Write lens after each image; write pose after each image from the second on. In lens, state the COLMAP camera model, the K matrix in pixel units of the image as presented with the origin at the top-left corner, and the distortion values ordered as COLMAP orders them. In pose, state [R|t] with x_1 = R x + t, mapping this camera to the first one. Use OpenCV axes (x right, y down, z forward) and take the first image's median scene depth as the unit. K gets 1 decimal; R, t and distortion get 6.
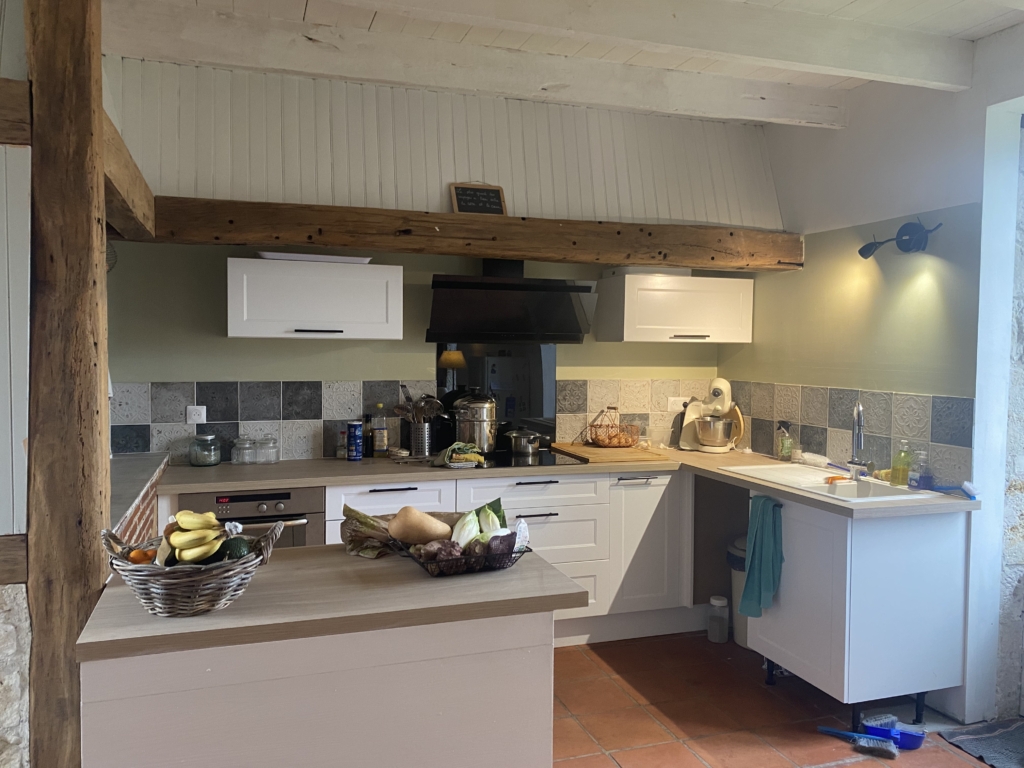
lens RADIAL K [[805.0, 0, 512.0], [0, 805.0, 384.0], [0, 0, 1]] dist [0.109169, -0.001720]
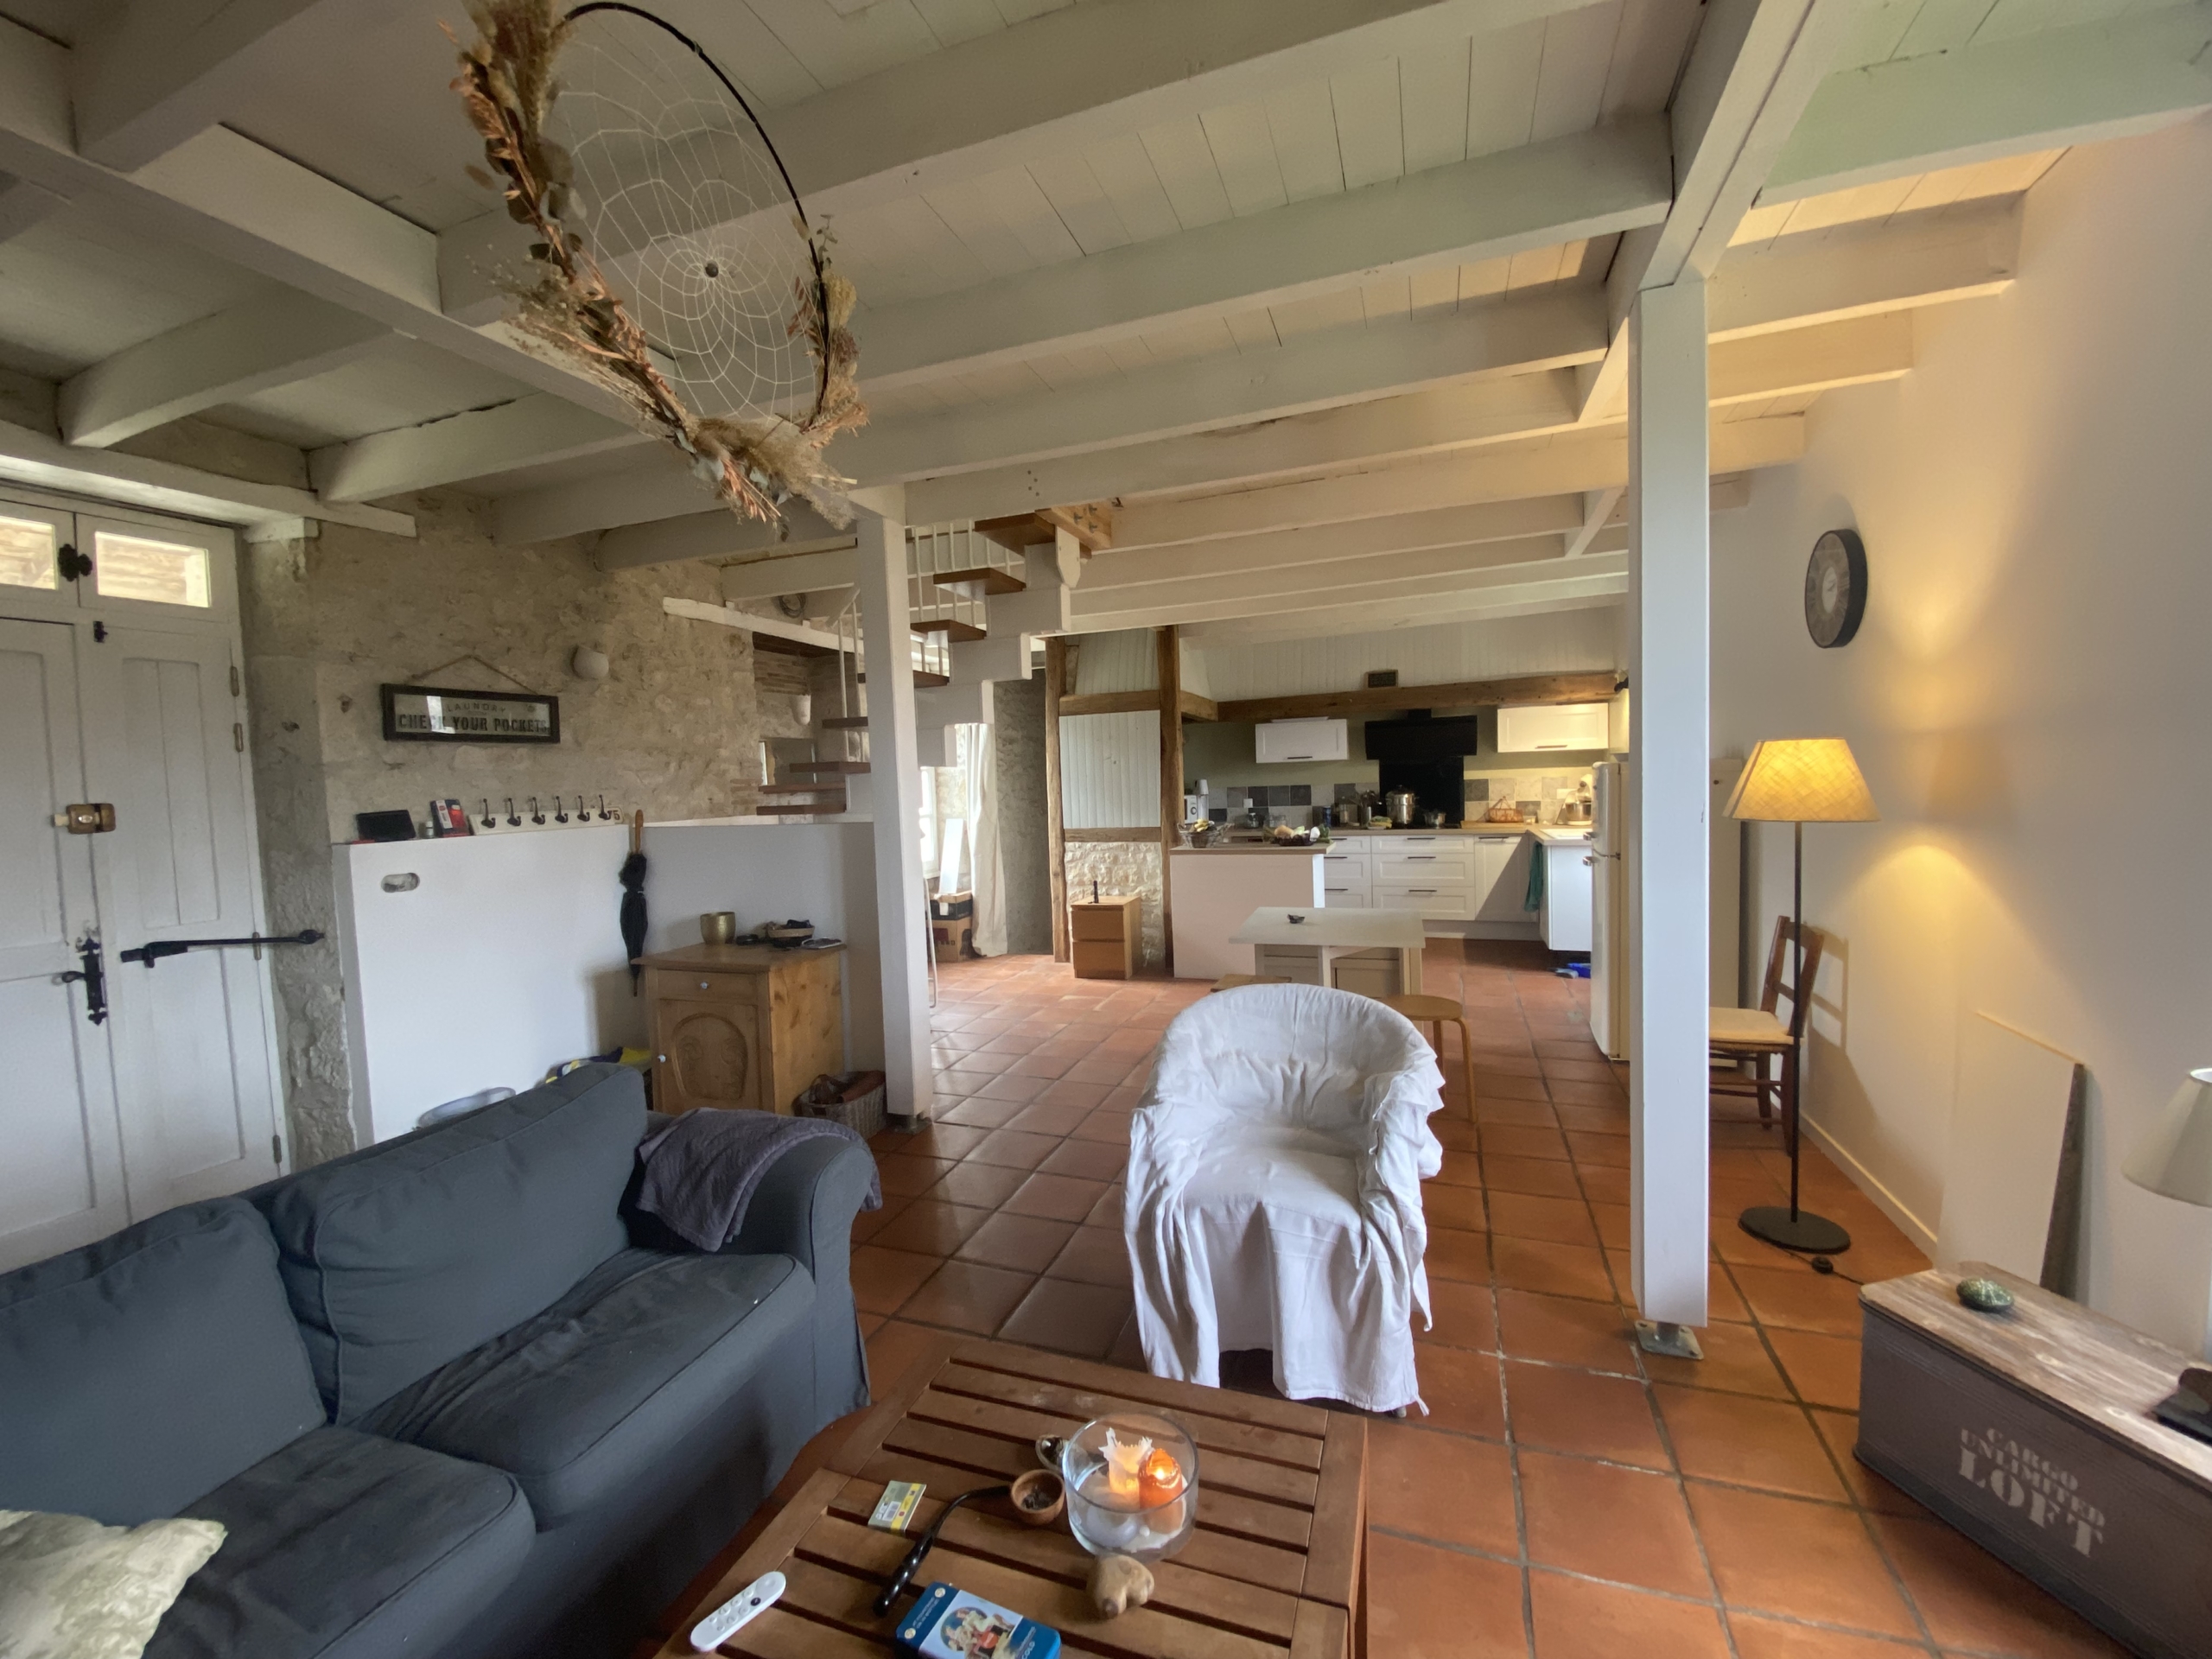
lens RADIAL K [[896.6, 0, 1103.9], [0, 896.6, 824.5], [0, 0, 1]] dist [0.078667, -0.048940]
pose [[0.777692, -0.005606, -0.628621, 0.666833], [0.013036, 0.999889, 0.007210, 0.064854], [0.628511, -0.013802, 0.777678, -0.855399]]
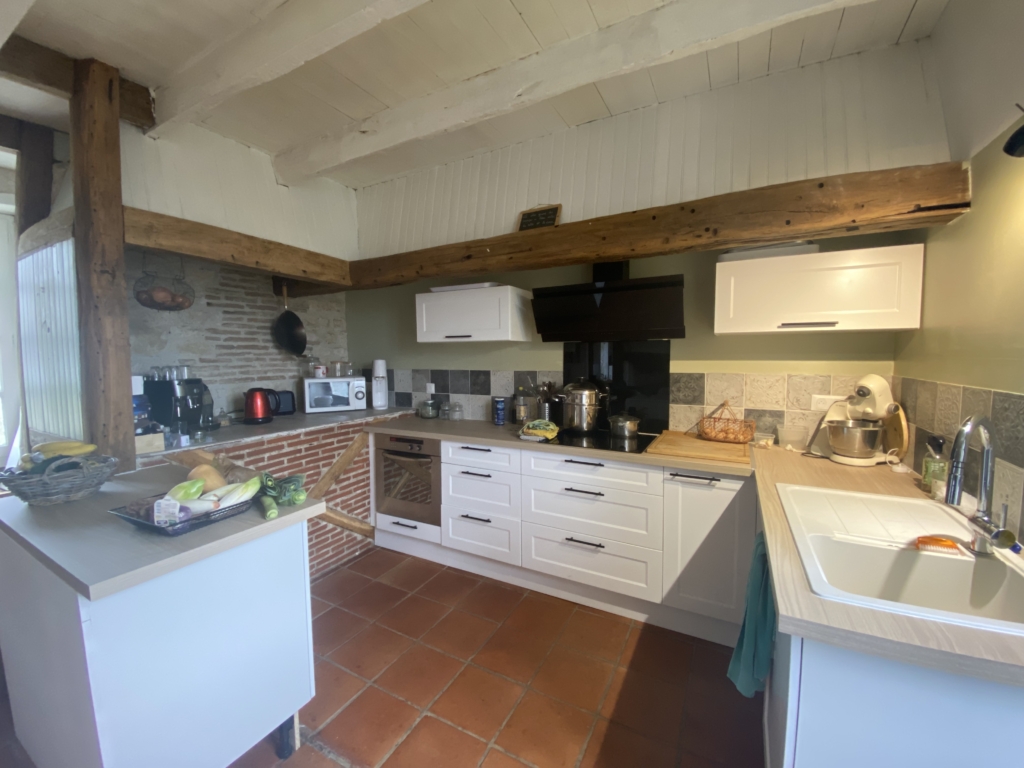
lens RADIAL K [[417.6, 0, 505.4], [0, 417.6, 384.5], [0, 0, 1]] dist [0.025693, -0.020216]
pose [[0.670596, 0.037596, -0.740870, 0.357837], [-0.022842, 0.999288, 0.030034, -0.001270], [0.741471, -0.003217, 0.670977, 0.495422]]
